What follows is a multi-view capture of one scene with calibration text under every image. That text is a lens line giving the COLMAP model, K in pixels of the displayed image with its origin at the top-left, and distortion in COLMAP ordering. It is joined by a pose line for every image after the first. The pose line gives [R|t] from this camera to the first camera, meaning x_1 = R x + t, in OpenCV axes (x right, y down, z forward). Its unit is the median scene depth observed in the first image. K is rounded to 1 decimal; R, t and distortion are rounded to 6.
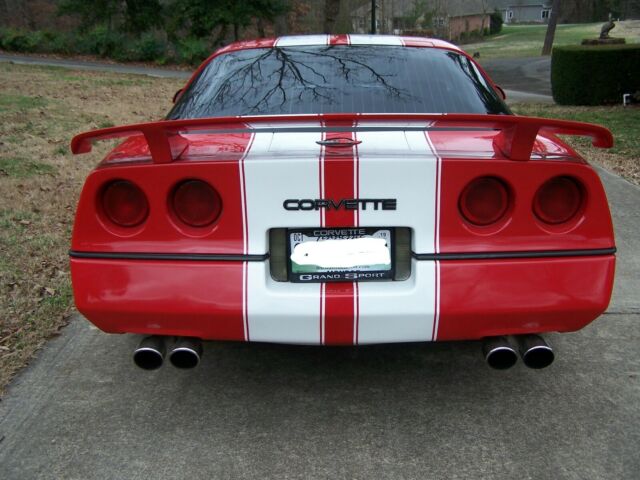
lens RADIAL K [[736.3, 0, 320.0], [0, 736.3, 240.0], [0, 0, 1]] dist [-0.234490, 0.388872]
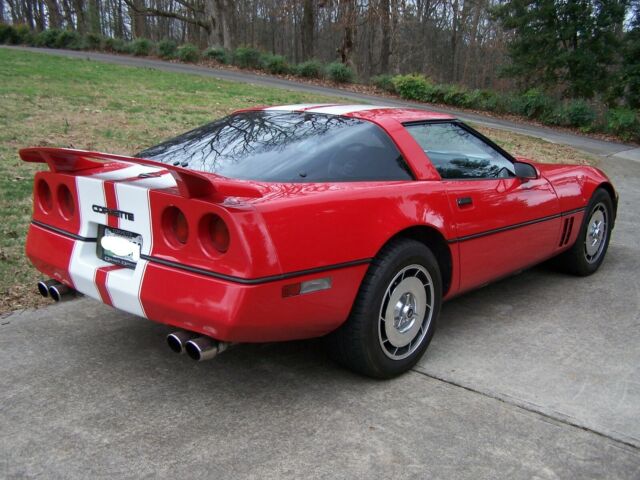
lens RADIAL K [[736.3, 0, 320.0], [0, 736.3, 240.0], [0, 0, 1]] dist [-0.234490, 0.388872]
pose [[0.778926, 0.168587, -0.604030, 1.234691], [-0.217530, 0.976020, -0.008105, -0.070970], [0.588179, 0.137708, 0.796920, 0.056955]]
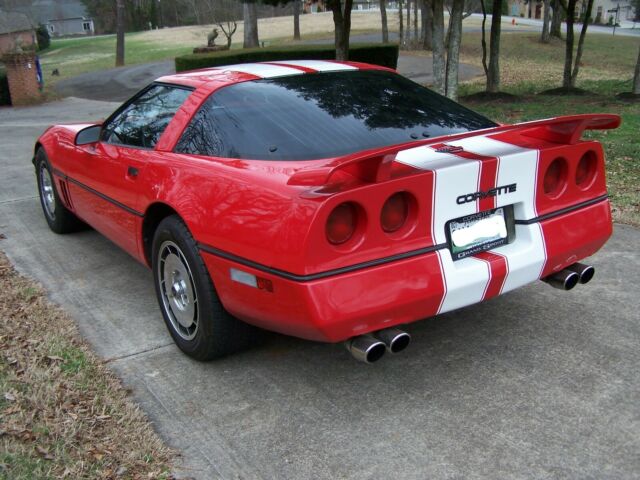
lens RADIAL K [[736.3, 0, 320.0], [0, 736.3, 240.0], [0, 0, 1]] dist [-0.234490, 0.388872]
pose [[0.815805, -0.191331, 0.545761, -0.923485], [0.198732, 0.978967, 0.046137, -0.083963], [-0.543109, 0.070822, 0.836670, 0.059417]]
